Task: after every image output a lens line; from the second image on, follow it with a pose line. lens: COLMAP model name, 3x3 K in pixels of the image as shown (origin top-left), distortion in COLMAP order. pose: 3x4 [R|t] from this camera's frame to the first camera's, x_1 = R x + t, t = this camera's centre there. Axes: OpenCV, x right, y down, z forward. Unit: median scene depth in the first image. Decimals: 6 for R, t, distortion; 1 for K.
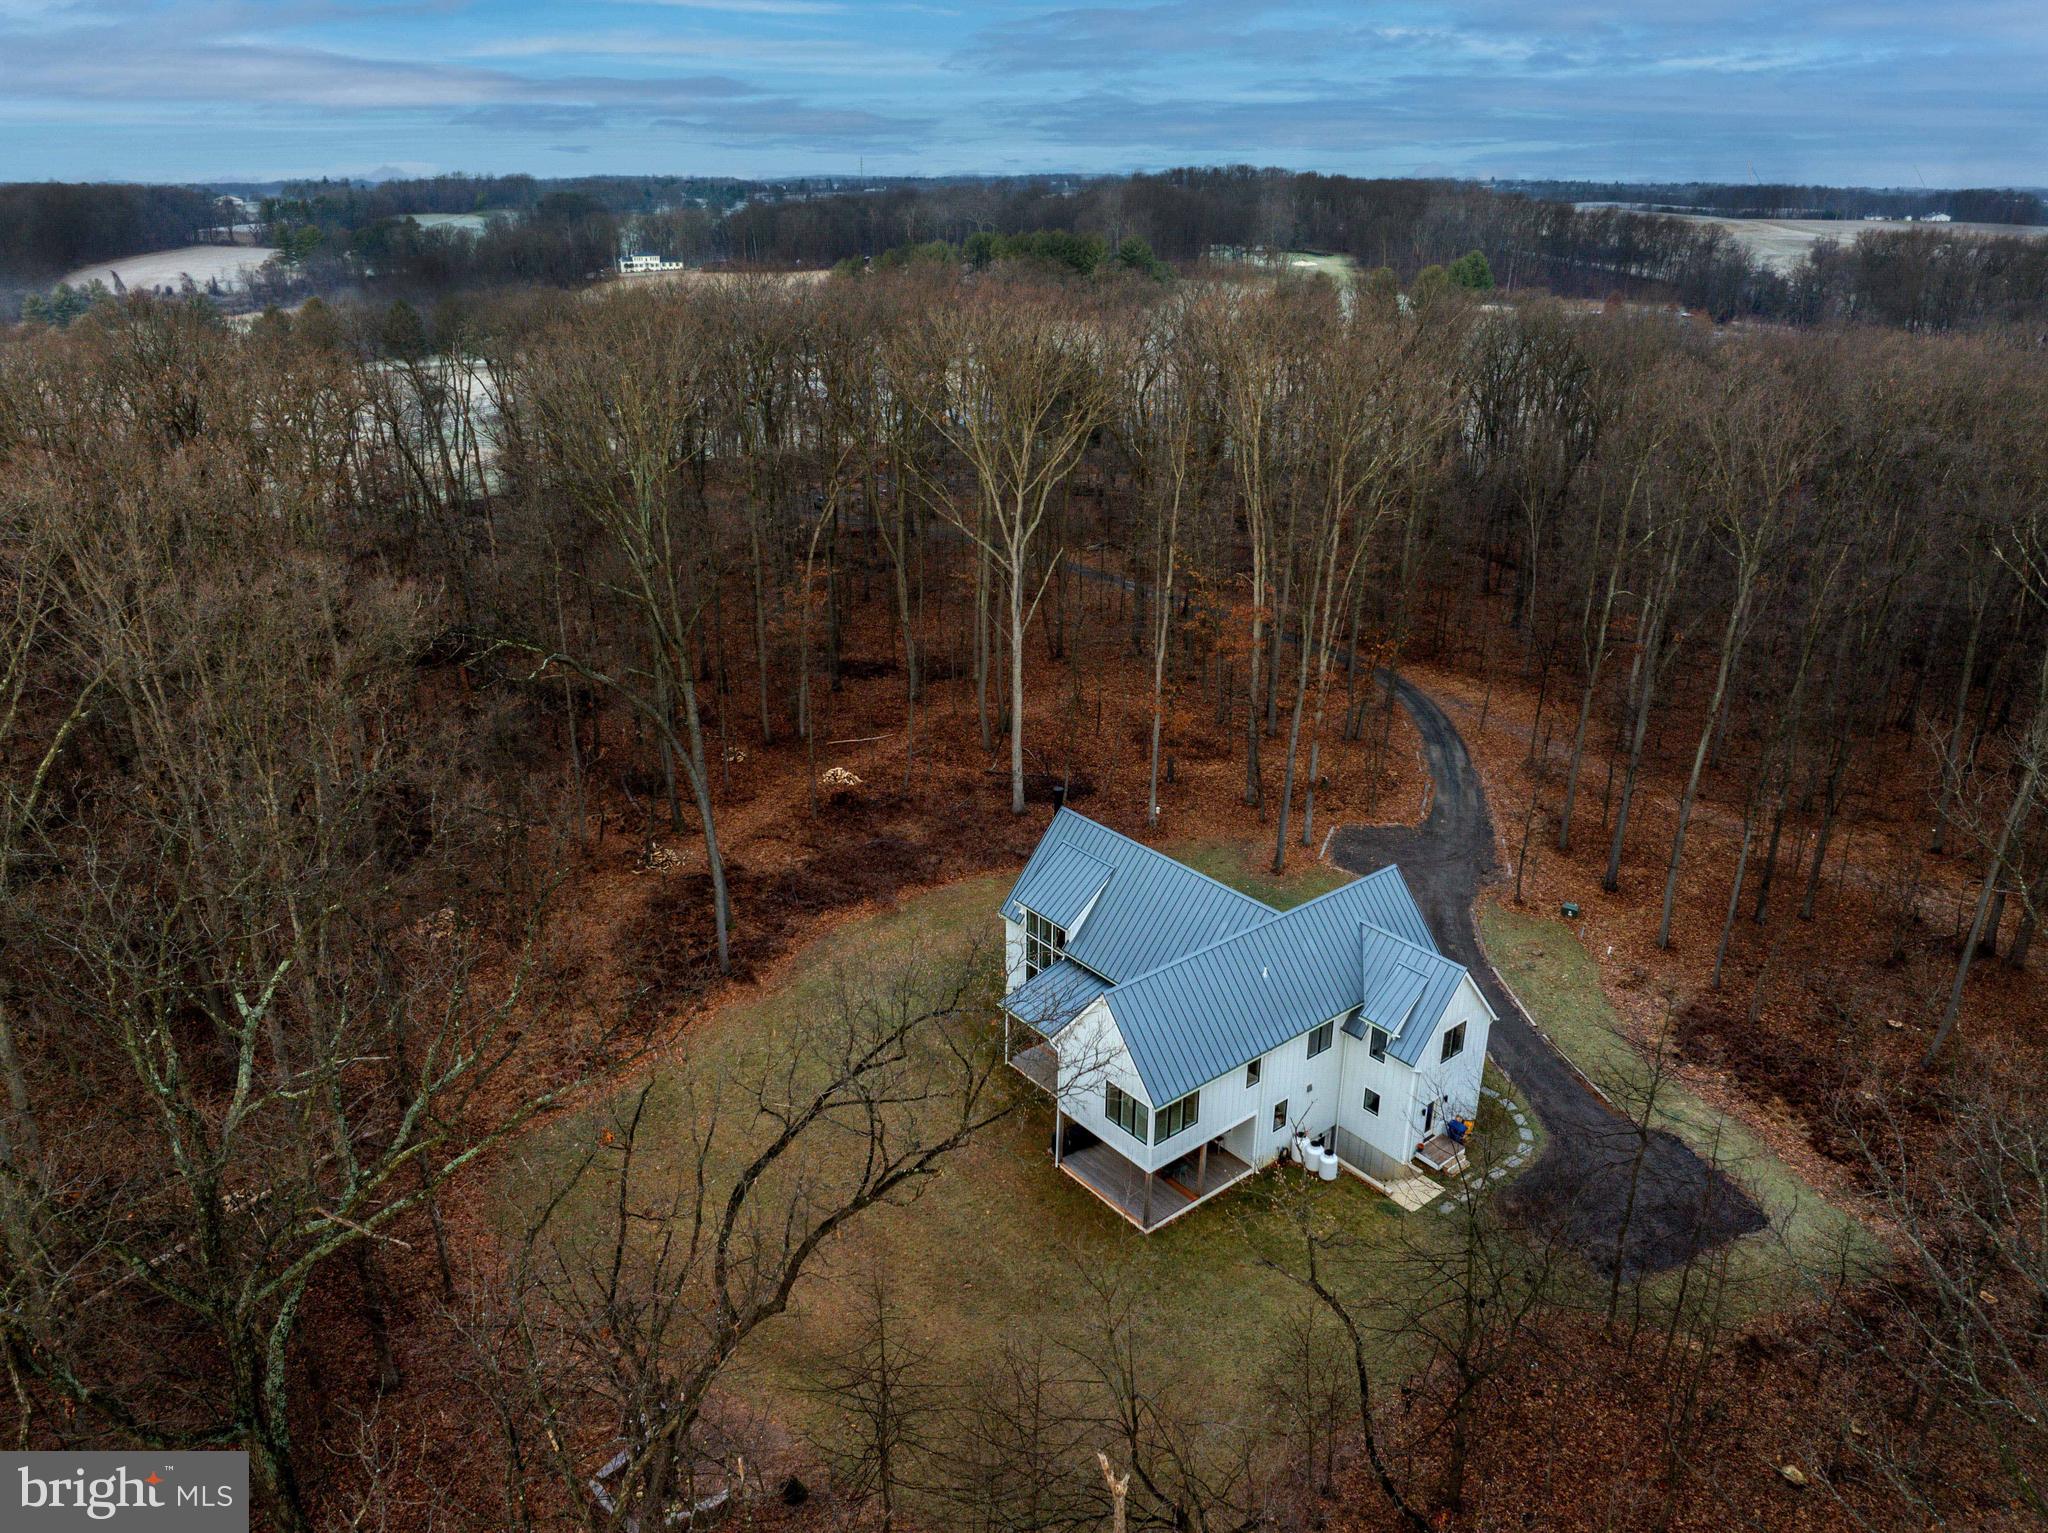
lens RADIAL K [[1429.2, 0, 1024.0], [0, 1429.2, 766.5], [0, 0, 1]] dist [-0.043307, -0.000381]
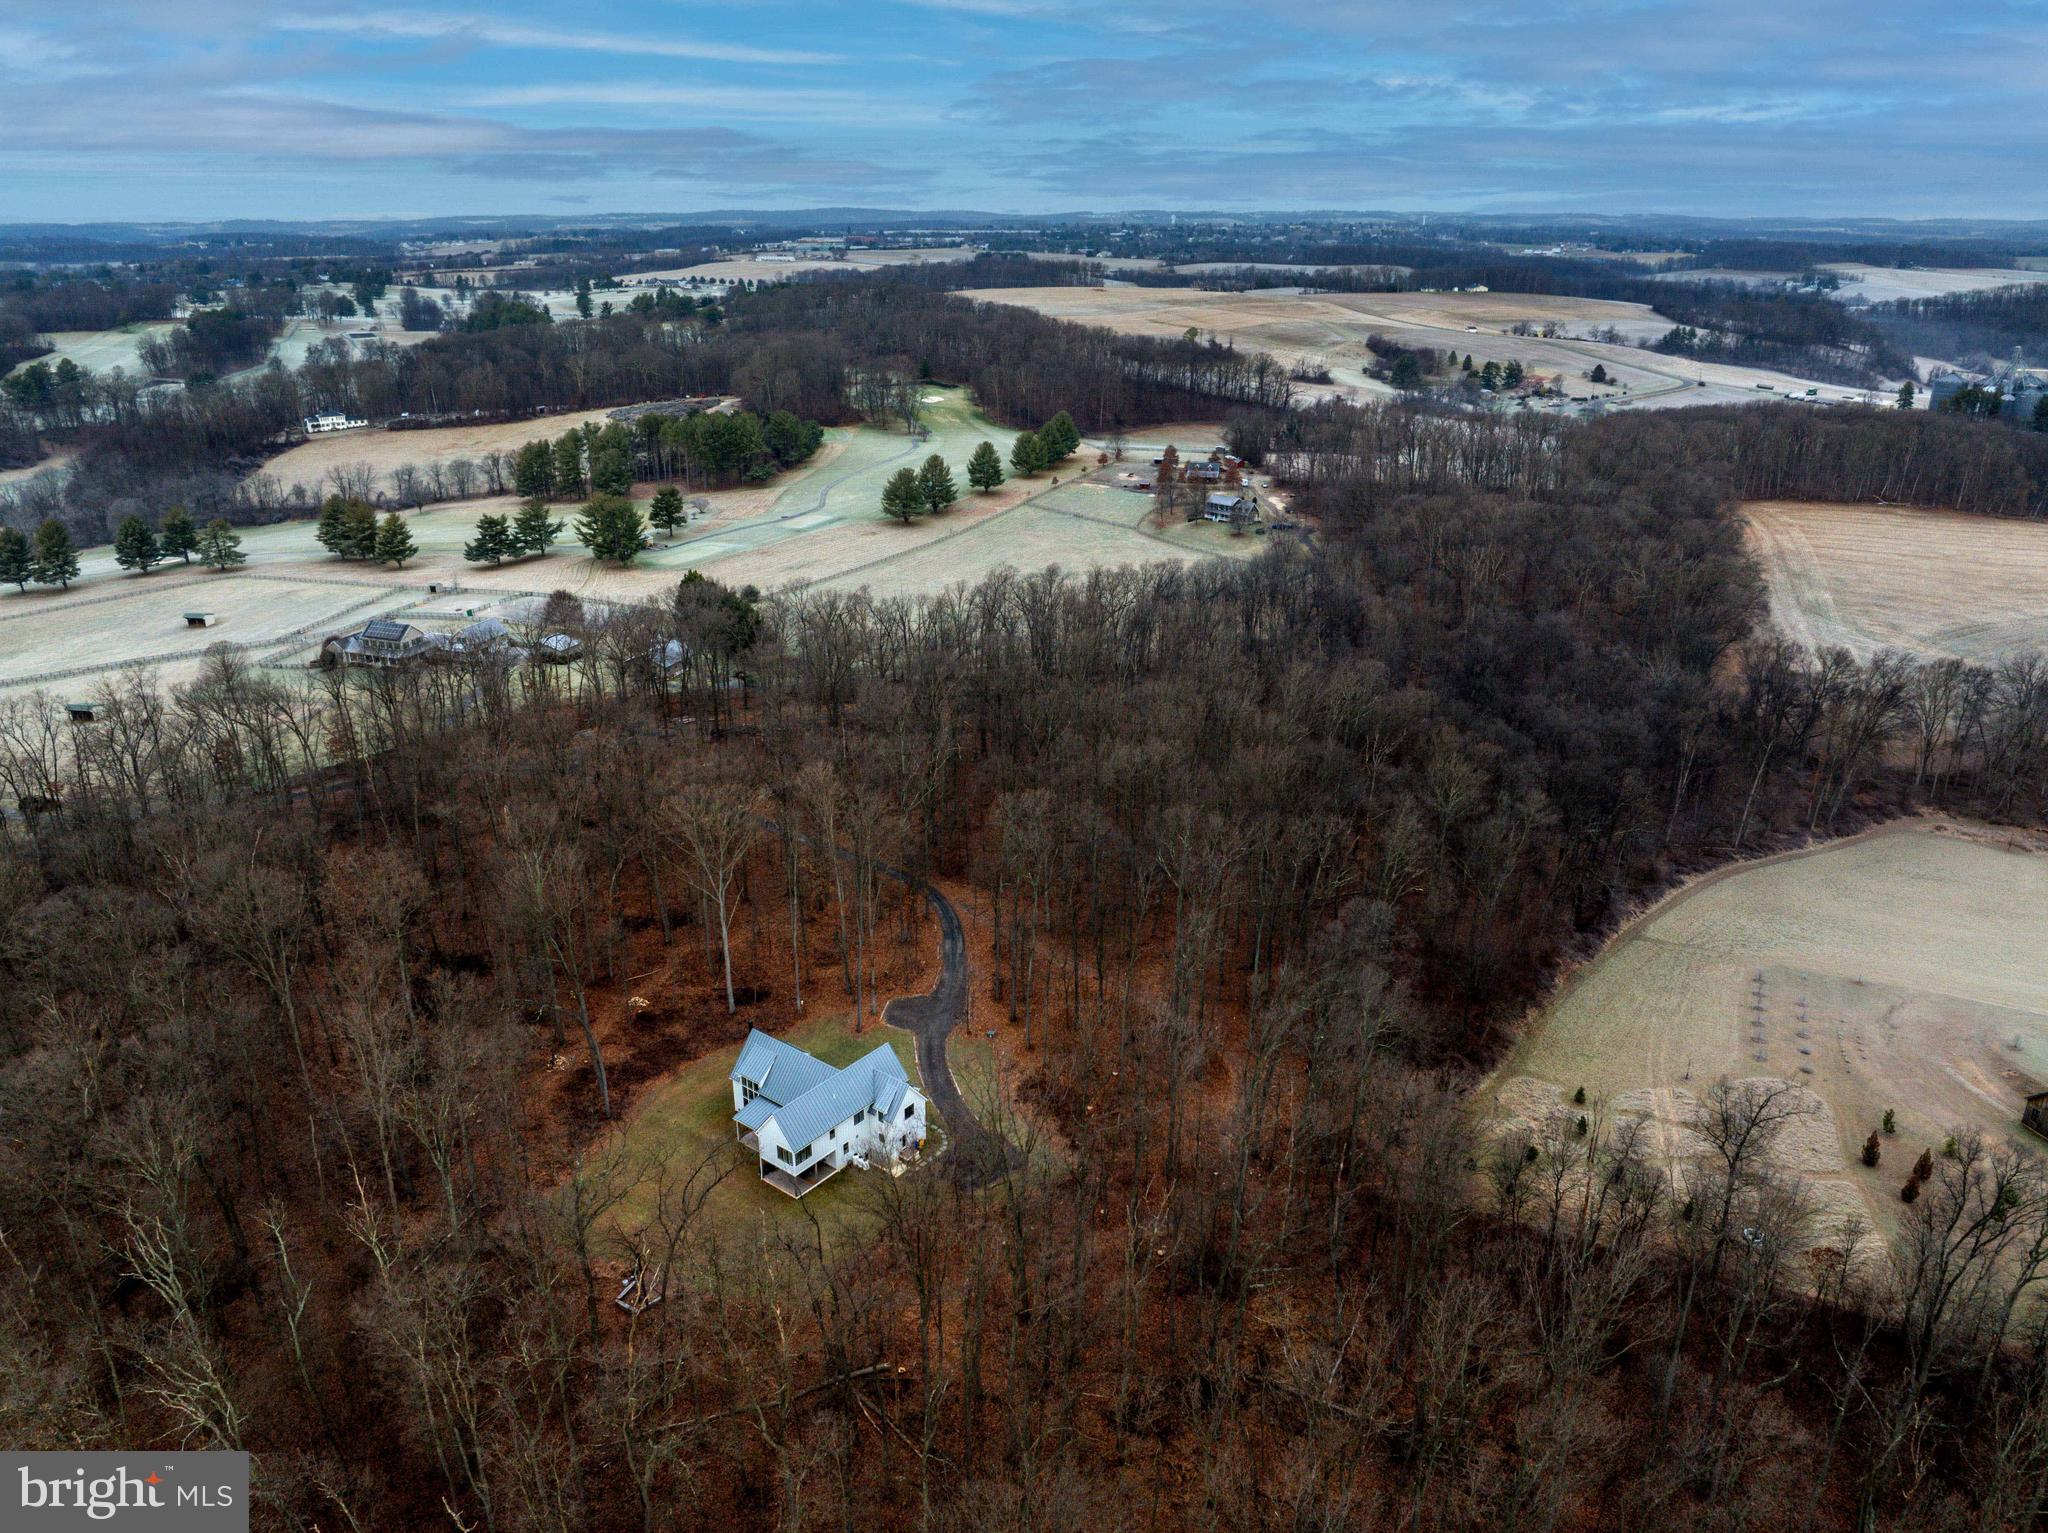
lens RADIAL K [[1429.2, 0, 1024.0], [0, 1429.2, 766.5], [0, 0, 1]] dist [-0.043307, -0.000381]
pose [[0.974409, -0.088582, 0.206593, 0.014416], [0.092205, 0.995708, -0.007956, -0.301214], [-0.205002, 0.026801, 0.978395, -1.231791]]
